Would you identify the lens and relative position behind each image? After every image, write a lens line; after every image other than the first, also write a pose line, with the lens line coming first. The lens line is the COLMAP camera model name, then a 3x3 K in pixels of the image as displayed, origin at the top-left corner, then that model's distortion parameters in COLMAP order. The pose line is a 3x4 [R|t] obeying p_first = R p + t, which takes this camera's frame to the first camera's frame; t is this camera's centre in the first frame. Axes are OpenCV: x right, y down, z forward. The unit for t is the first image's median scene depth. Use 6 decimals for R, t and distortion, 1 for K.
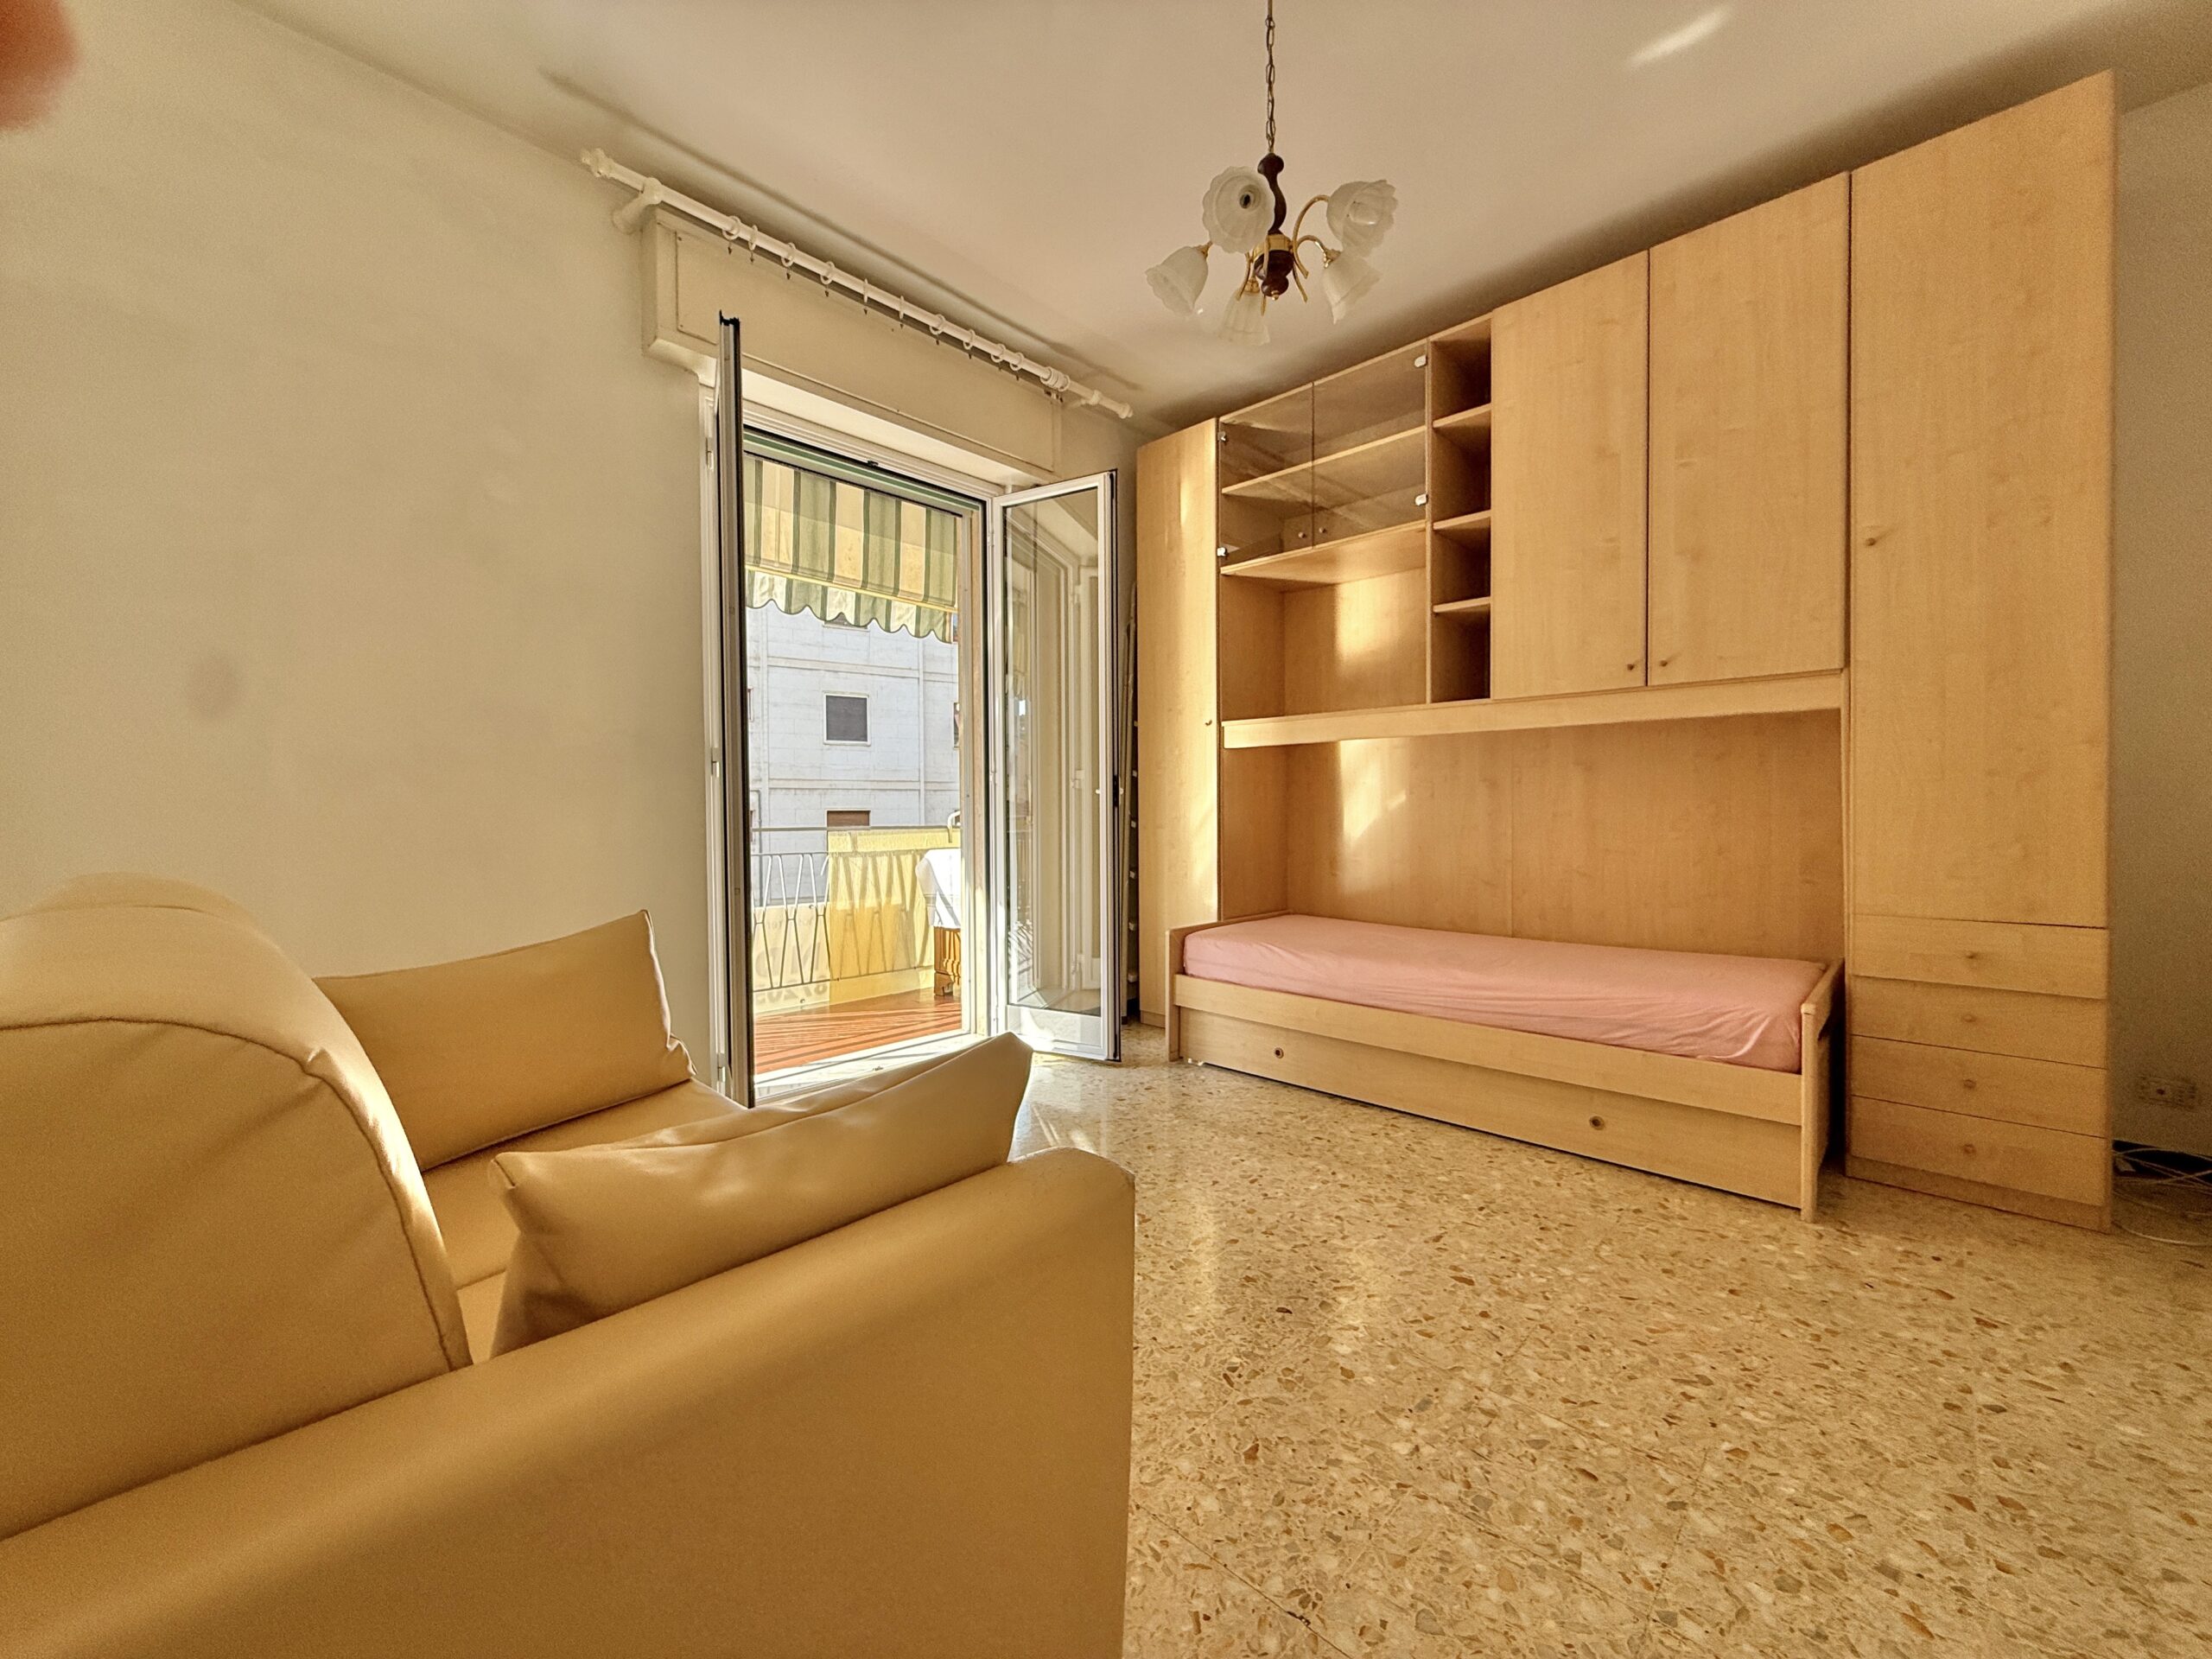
lens RADIAL K [[879.6, 0, 1098.5], [0, 879.6, 834.8], [0, 0, 1]] dist [-0.000877, 0.000101]
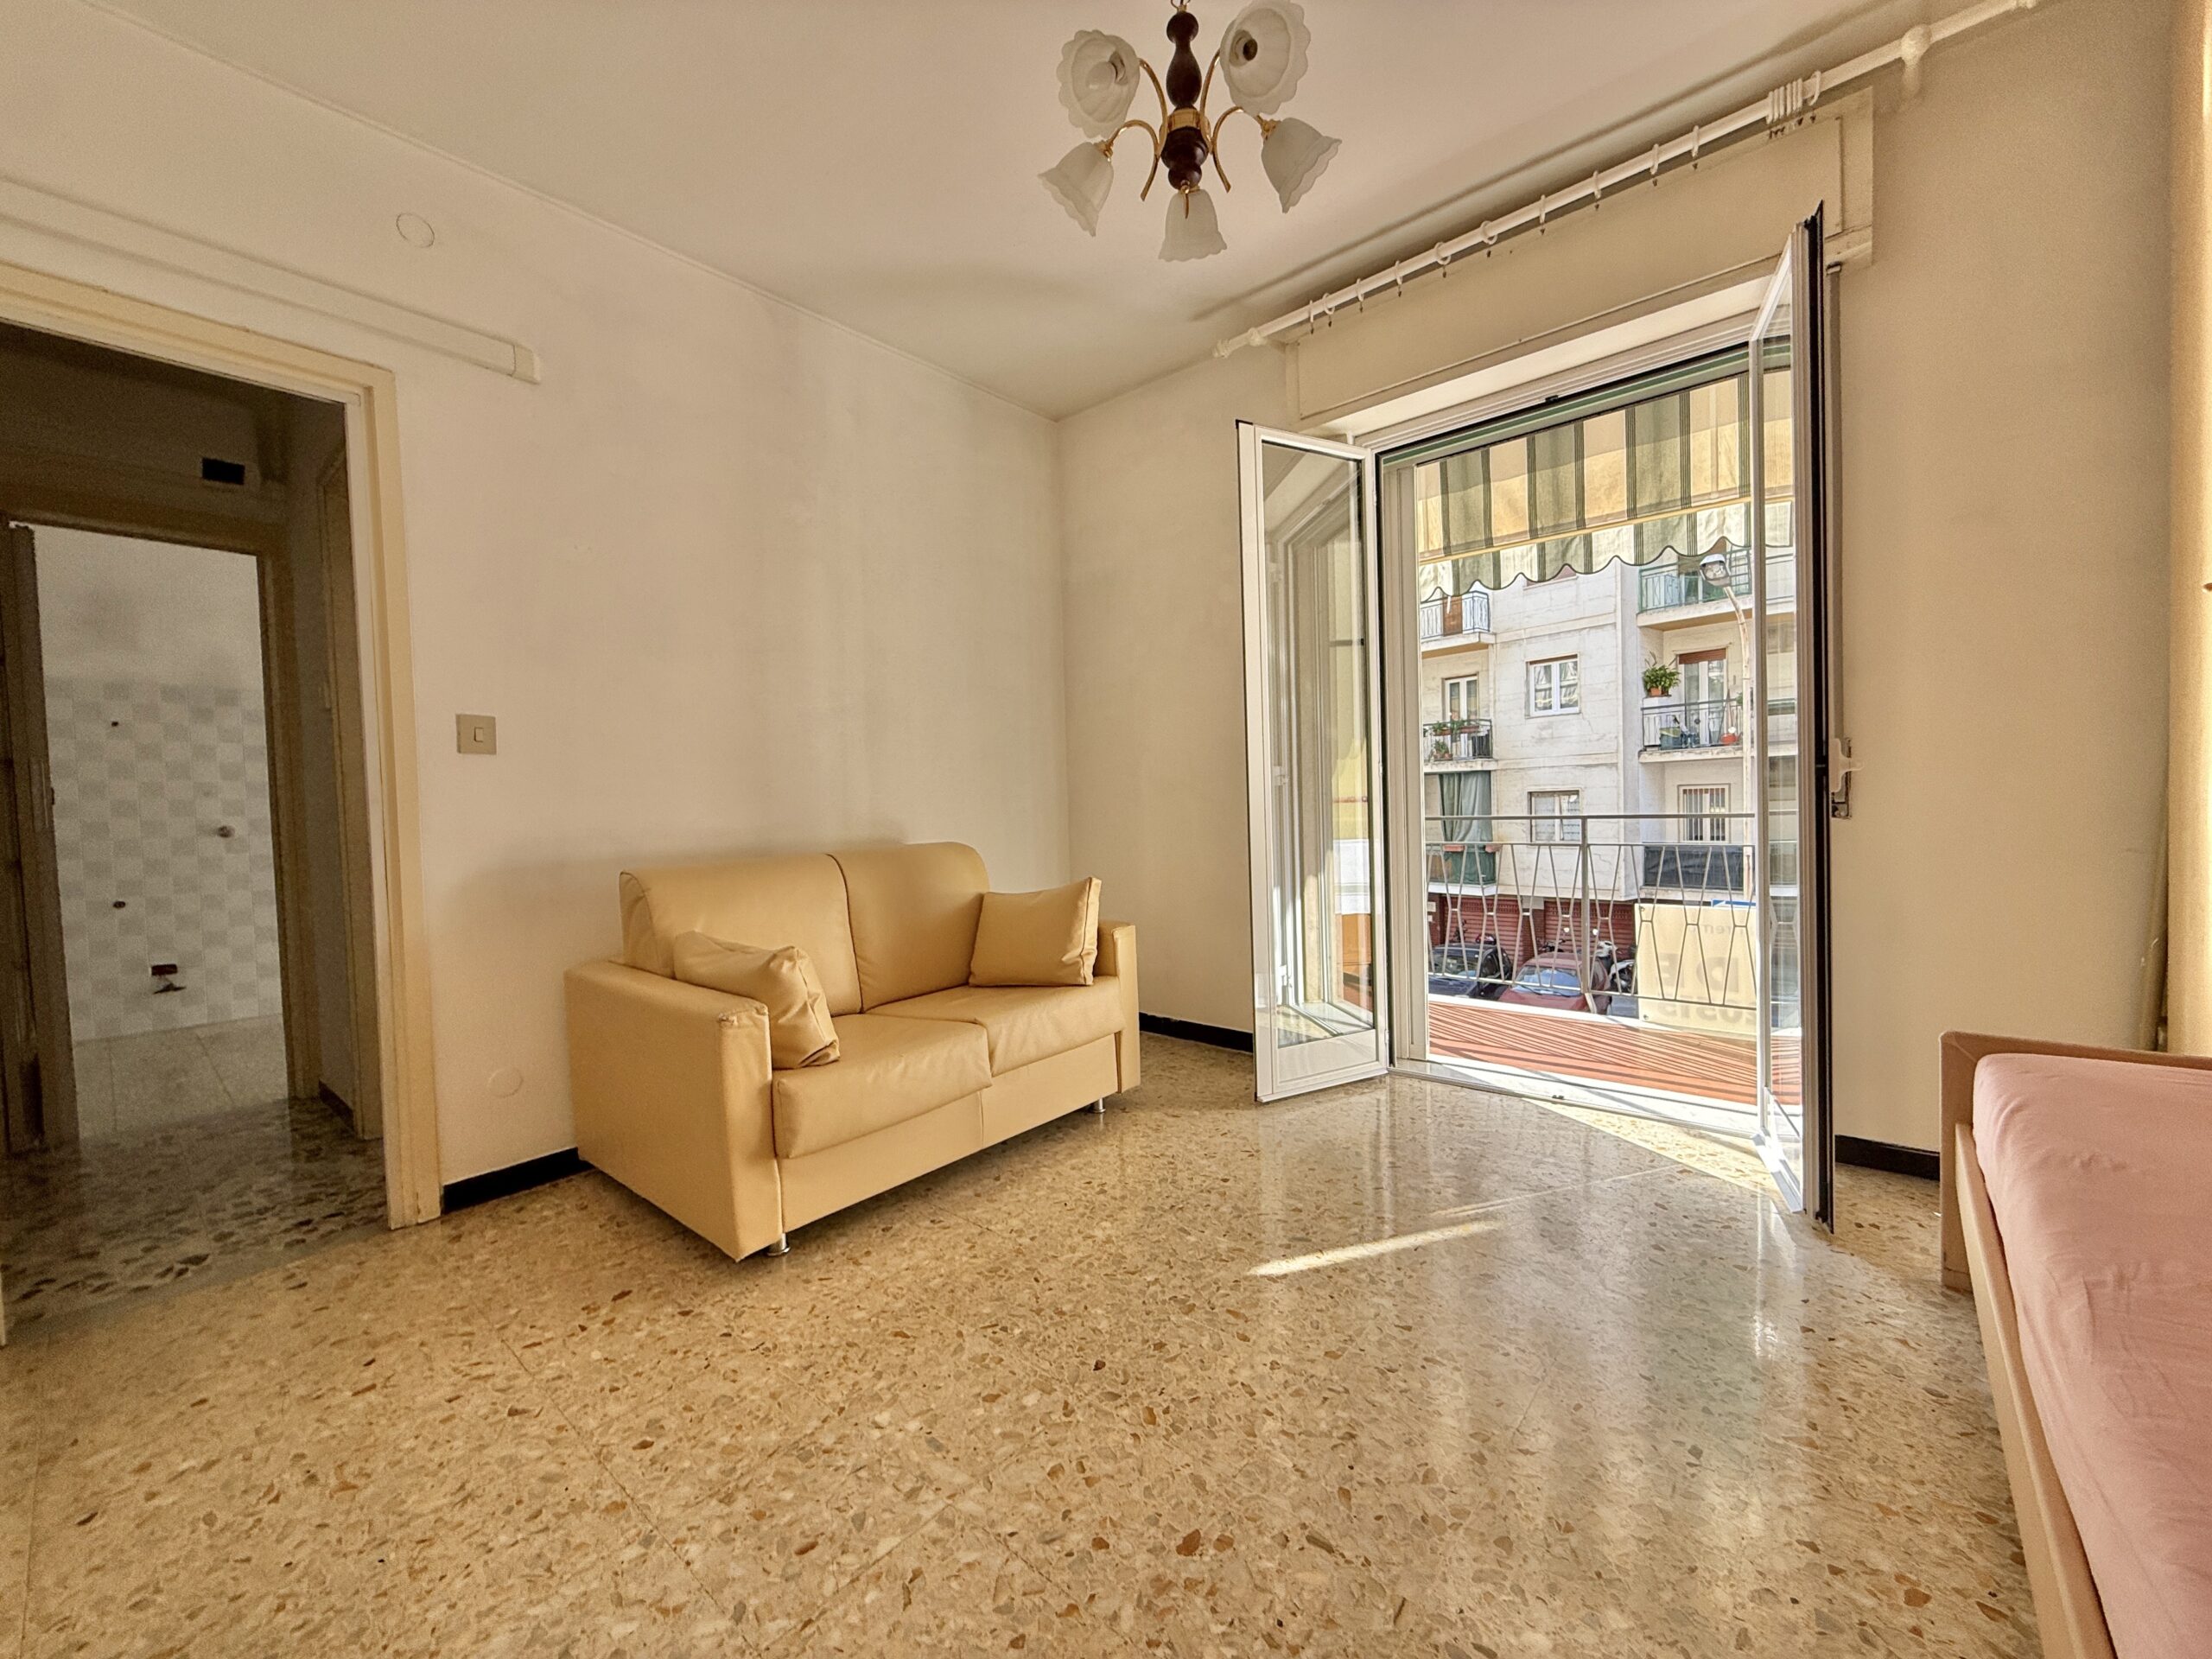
lens RADIAL K [[878.6, 0, 1097.5], [0, 878.6, 831.5], [0, 0, 1]] dist [0.000513, 0.000228]
pose [[0.043716, 0.034409, -0.998451, 1.092683], [0.003377, 0.999396, 0.034590, -0.054288], [0.999038, -0.004884, 0.043573, 0.936805]]
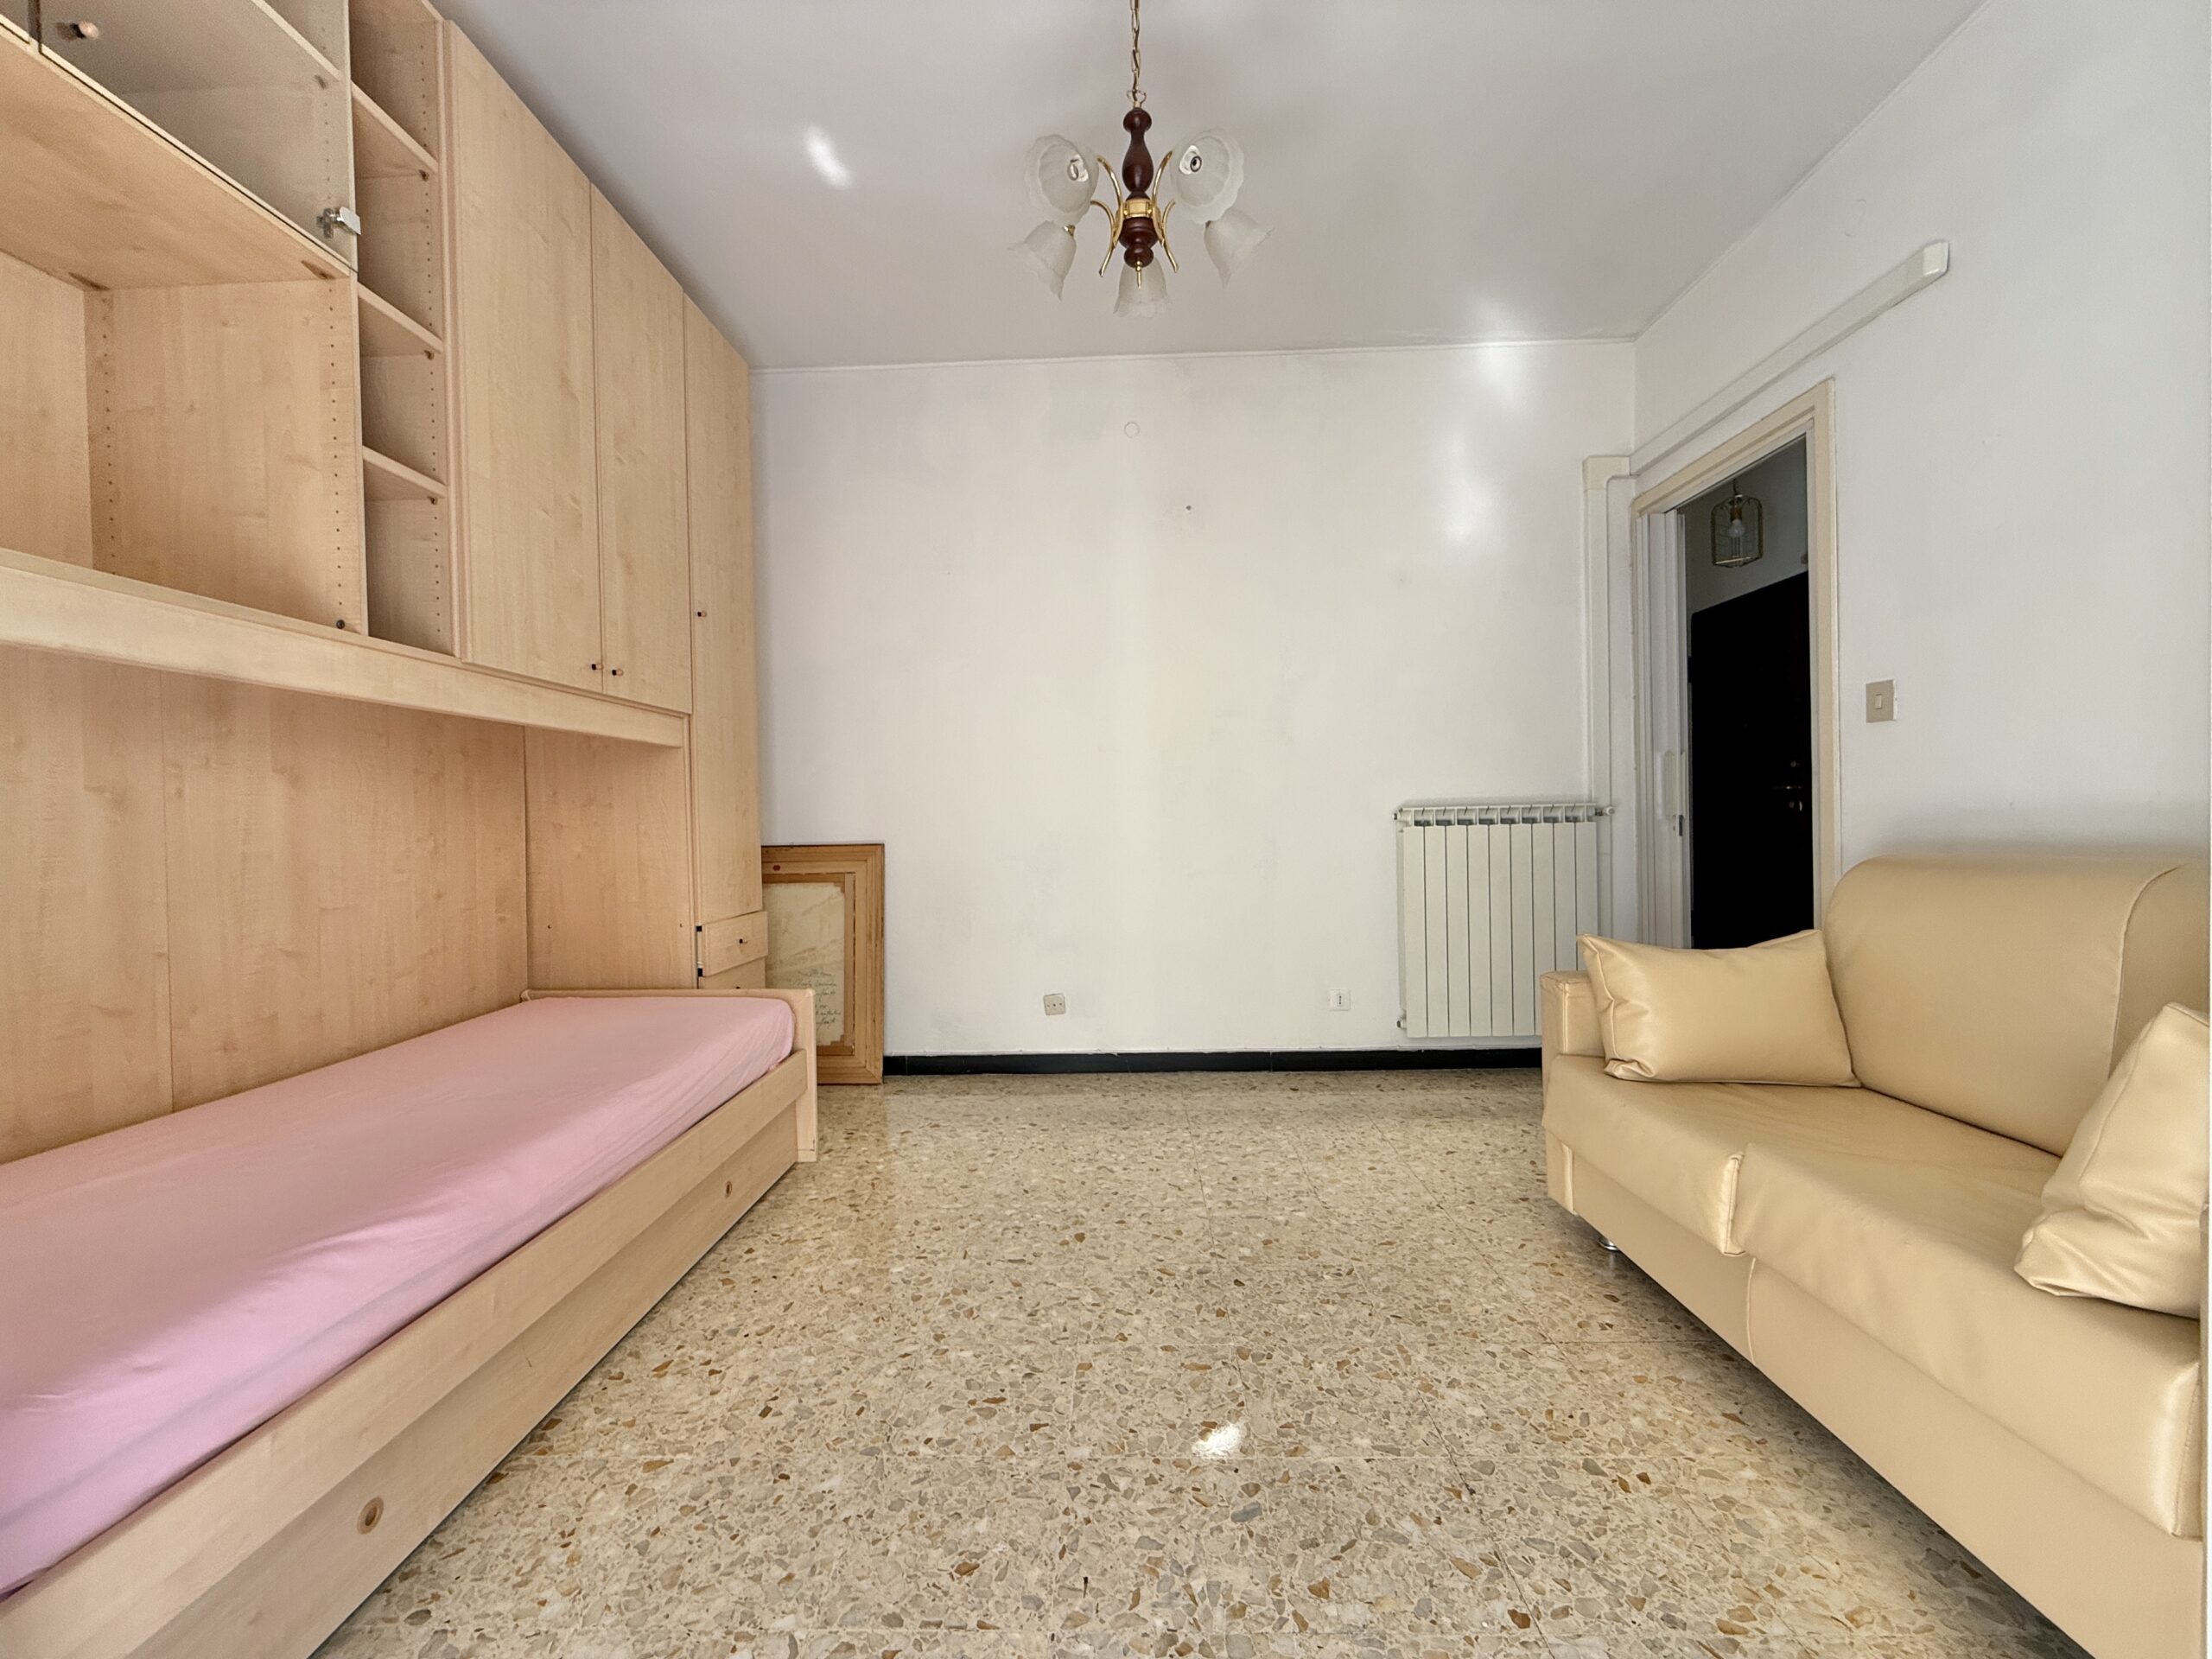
lens RADIAL K [[879.6, 0, 1098.5], [0, 879.6, 834.8], [0, 0, 1]] dist [-0.000877, 0.000101]
pose [[-0.667229, 0.007846, 0.744811, -0.478457], [0.045644, 0.998496, 0.030371, -0.054512], [-0.743453, 0.054260, -0.666583, 1.782741]]
